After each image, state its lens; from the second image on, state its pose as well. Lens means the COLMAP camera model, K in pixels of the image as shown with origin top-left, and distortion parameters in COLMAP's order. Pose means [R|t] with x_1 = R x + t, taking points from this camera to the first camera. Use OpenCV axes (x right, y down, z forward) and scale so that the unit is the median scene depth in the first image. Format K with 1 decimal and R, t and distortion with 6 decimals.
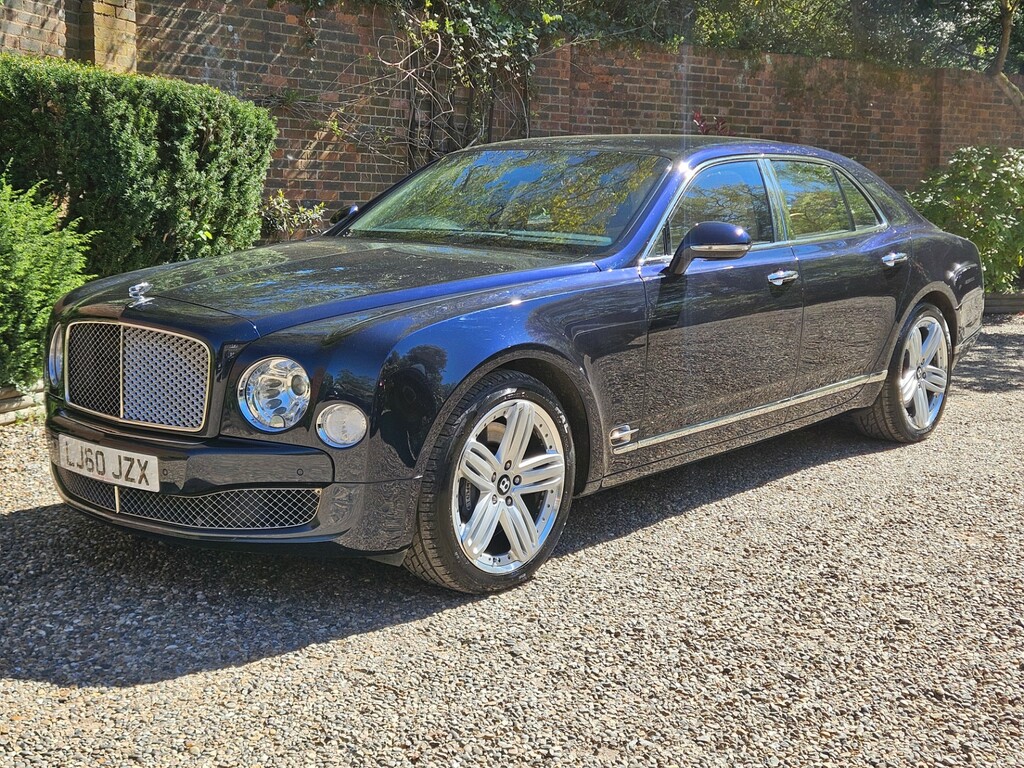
lens RADIAL K [[1385.3, 0, 502.7], [0, 1385.3, 382.7], [0, 0, 1]] dist [0.086037, -0.060922]
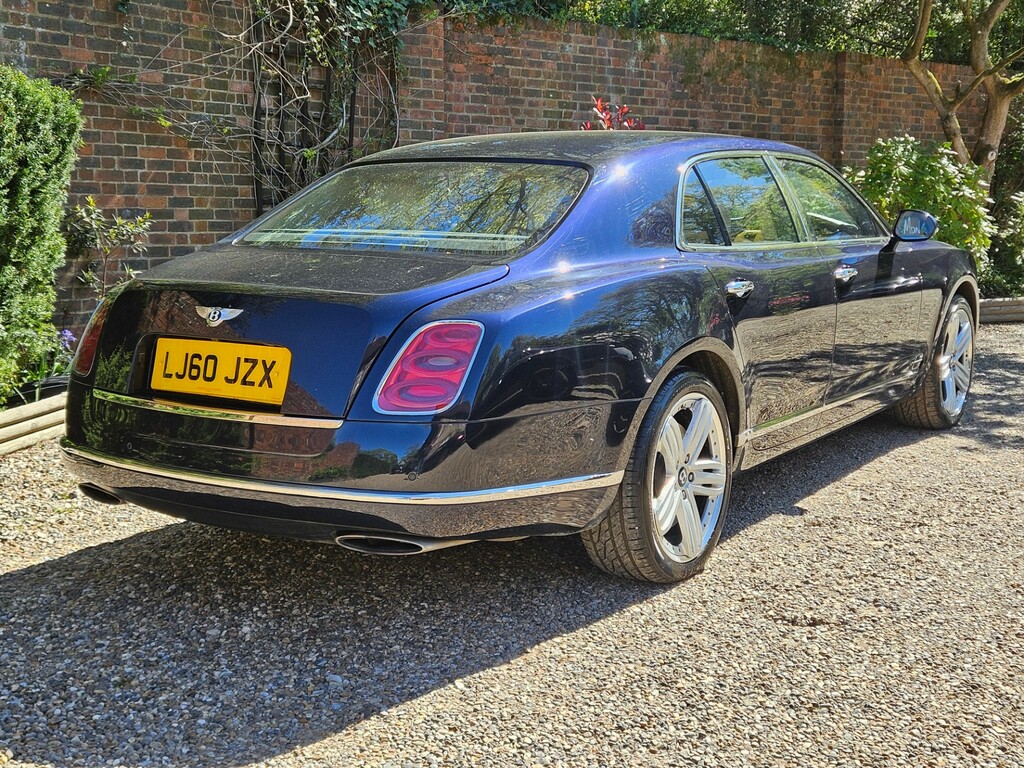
lens RADIAL K [[1387.3, 0, 527.0], [0, 1387.3, 398.5], [0, 0, 1]] dist [0.088021, -0.057573]
pose [[0.989873, -0.028726, 0.139021, -0.031314], [0.026442, 0.999484, 0.018251, -0.034259], [-0.139474, -0.014390, 0.990121, 0.194087]]
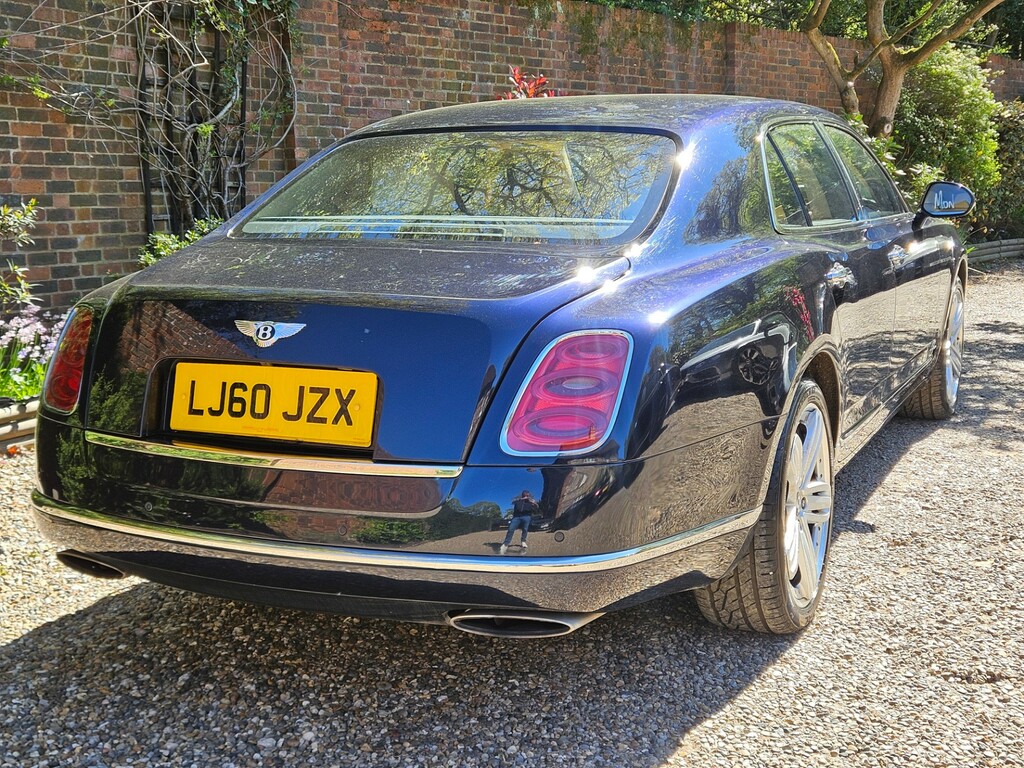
lens RADIAL K [[1385.2, 0, 529.5], [0, 1385.2, 386.5], [0, 0, 1]] dist [0.078874, -0.025618]
pose [[0.959226, -0.064274, 0.275235, -0.092657], [0.058312, 0.997854, 0.029797, -0.046942], [-0.276559, -0.012533, 0.960915, 0.294307]]
